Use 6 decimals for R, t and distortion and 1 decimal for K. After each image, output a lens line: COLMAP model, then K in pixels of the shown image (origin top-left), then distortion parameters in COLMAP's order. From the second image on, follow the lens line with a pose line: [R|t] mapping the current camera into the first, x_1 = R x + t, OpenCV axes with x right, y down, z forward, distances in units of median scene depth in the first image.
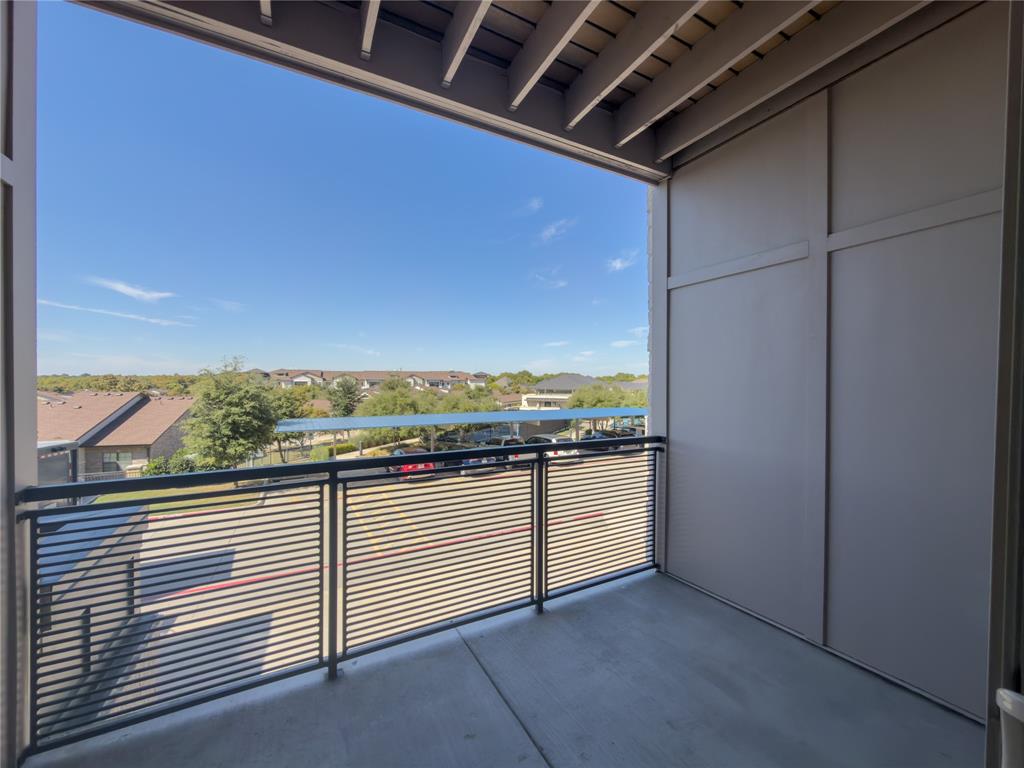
lens RADIAL K [[413.6, 0, 512.9], [0, 413.6, 382.7], [0, 0, 1]] dist [0.001032, -0.000215]
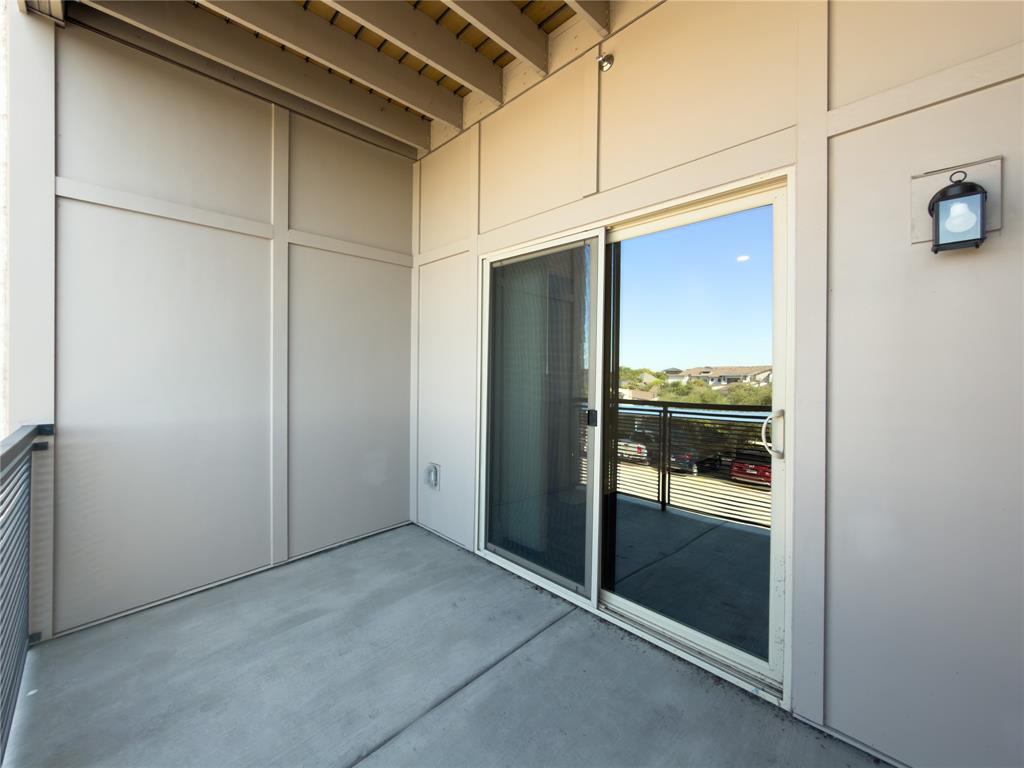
lens RADIAL K [[413.6, 0, 511.0], [0, 413.6, 382.7], [0, 0, 1]] dist [0.001032, -0.000215]
pose [[-0.233013, -0.023936, 0.972179, -0.427737], [0.014660, 0.999497, 0.028122, 0.059521], [-0.972363, 0.020805, -0.232545, 0.465781]]
